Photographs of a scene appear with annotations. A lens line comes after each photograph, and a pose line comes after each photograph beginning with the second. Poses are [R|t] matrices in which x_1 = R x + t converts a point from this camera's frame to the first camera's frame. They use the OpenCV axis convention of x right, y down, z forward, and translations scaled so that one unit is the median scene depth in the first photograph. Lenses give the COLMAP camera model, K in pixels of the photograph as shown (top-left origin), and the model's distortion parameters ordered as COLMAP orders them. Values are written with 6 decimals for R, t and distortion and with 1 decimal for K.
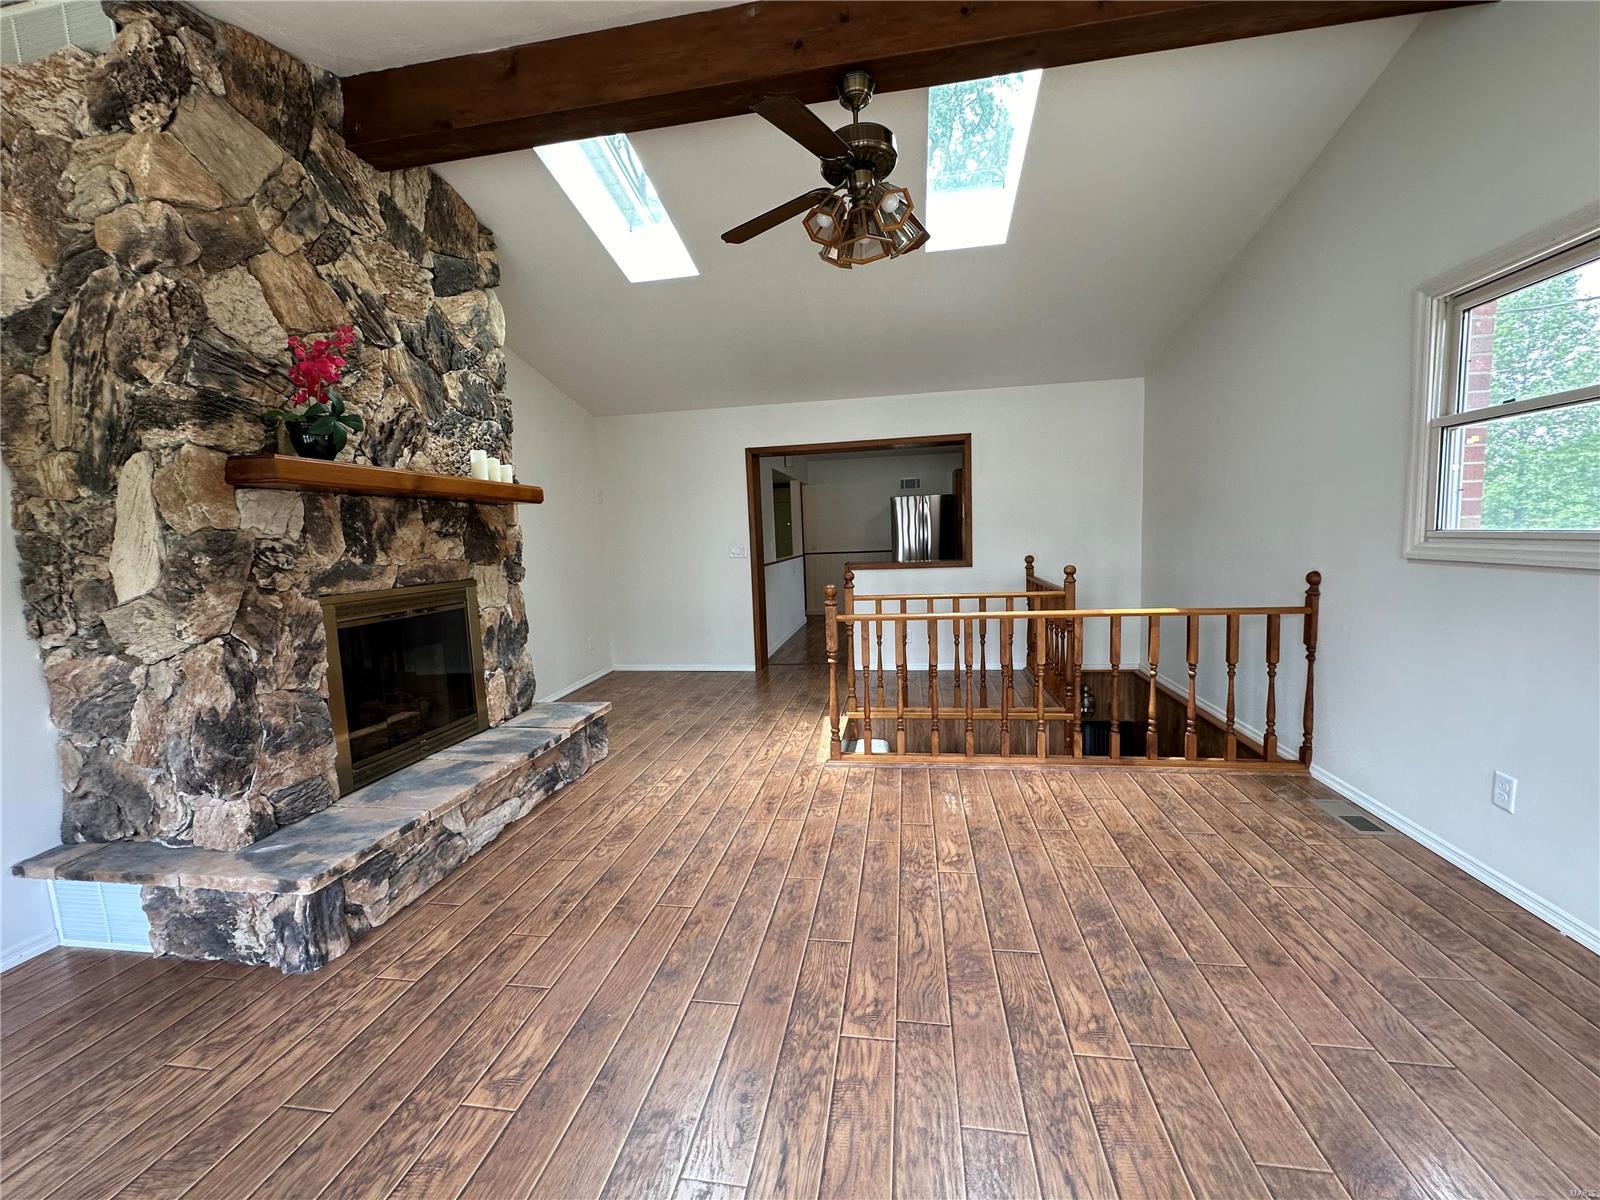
lens RADIAL K [[636.1, 0, 798.9], [0, 636.1, 600.3], [0, 0, 1]] dist [0.000374, 0.000034]
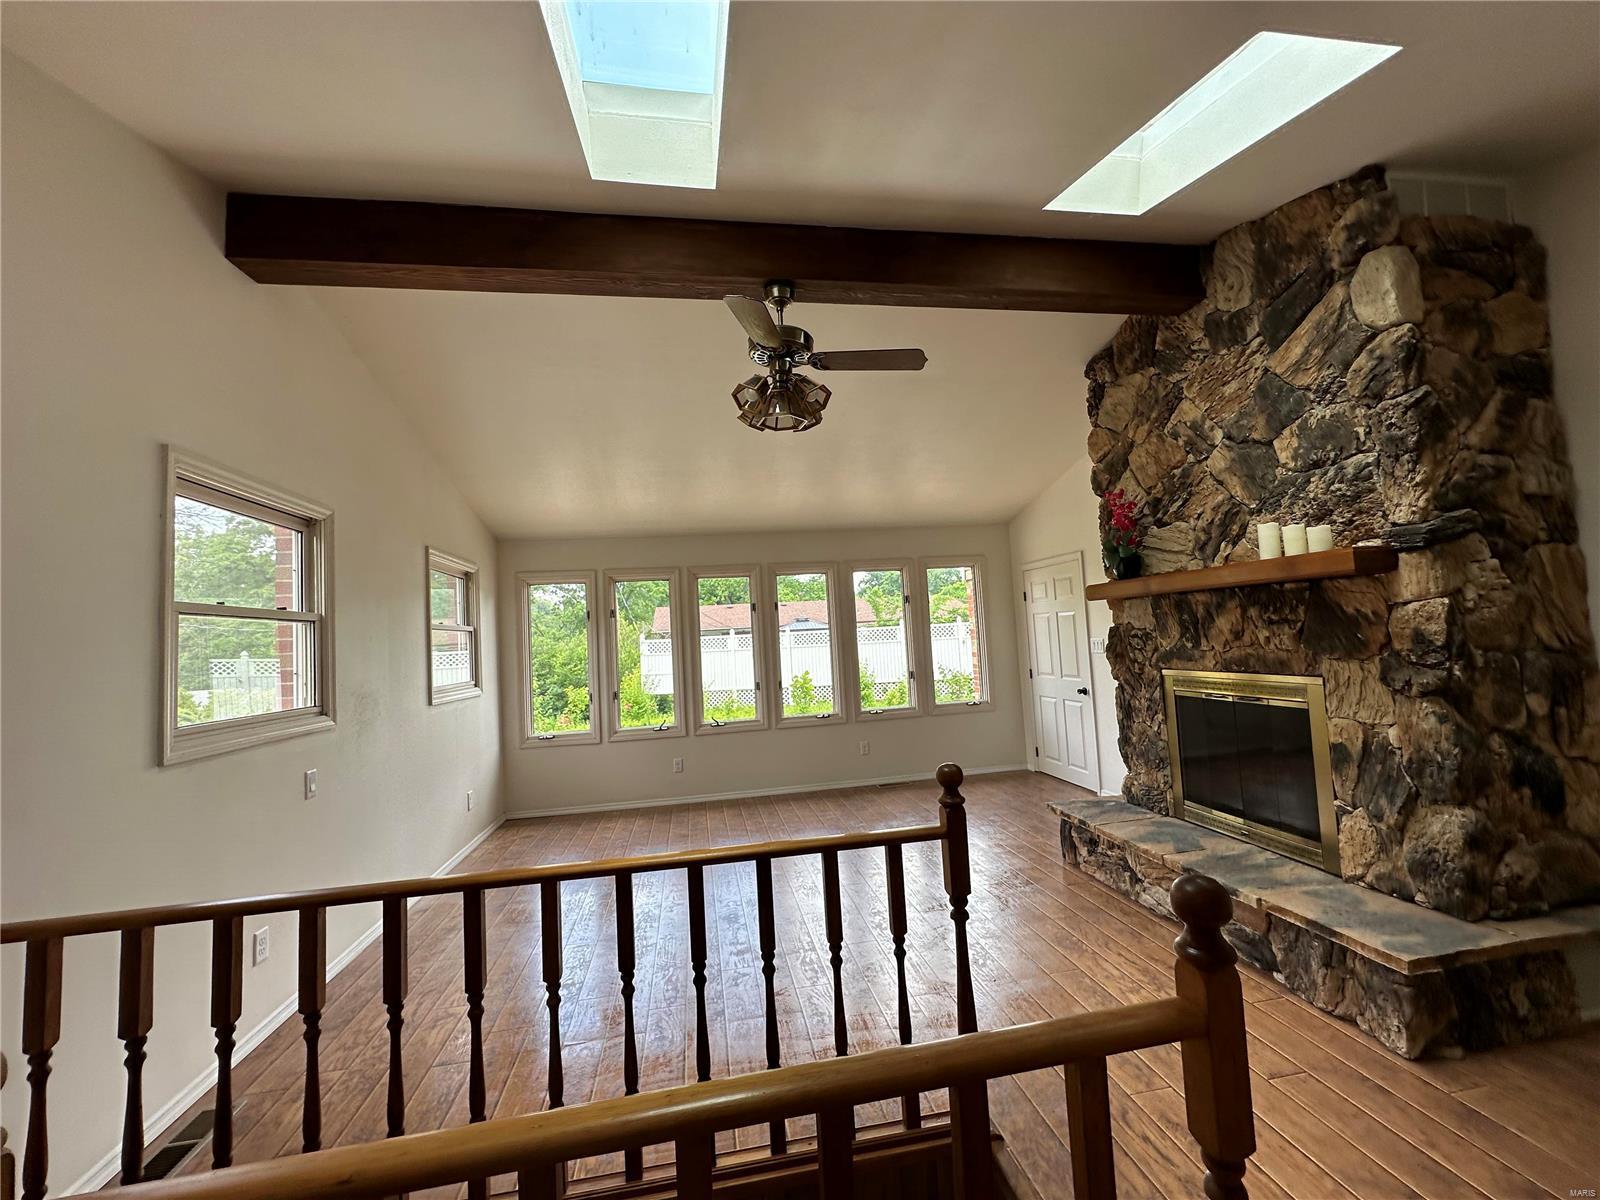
lens RADIAL K [[636.1, 0, 799.8], [0, 636.1, 596.9], [0, 0, 1]] dist [0.000374, 0.000034]
pose [[-0.938788, 0.068232, -0.337669, 0.409639], [0.056777, 0.997430, 0.043696, -0.235728], [0.339783, 0.021850, -0.940250, 1.771515]]
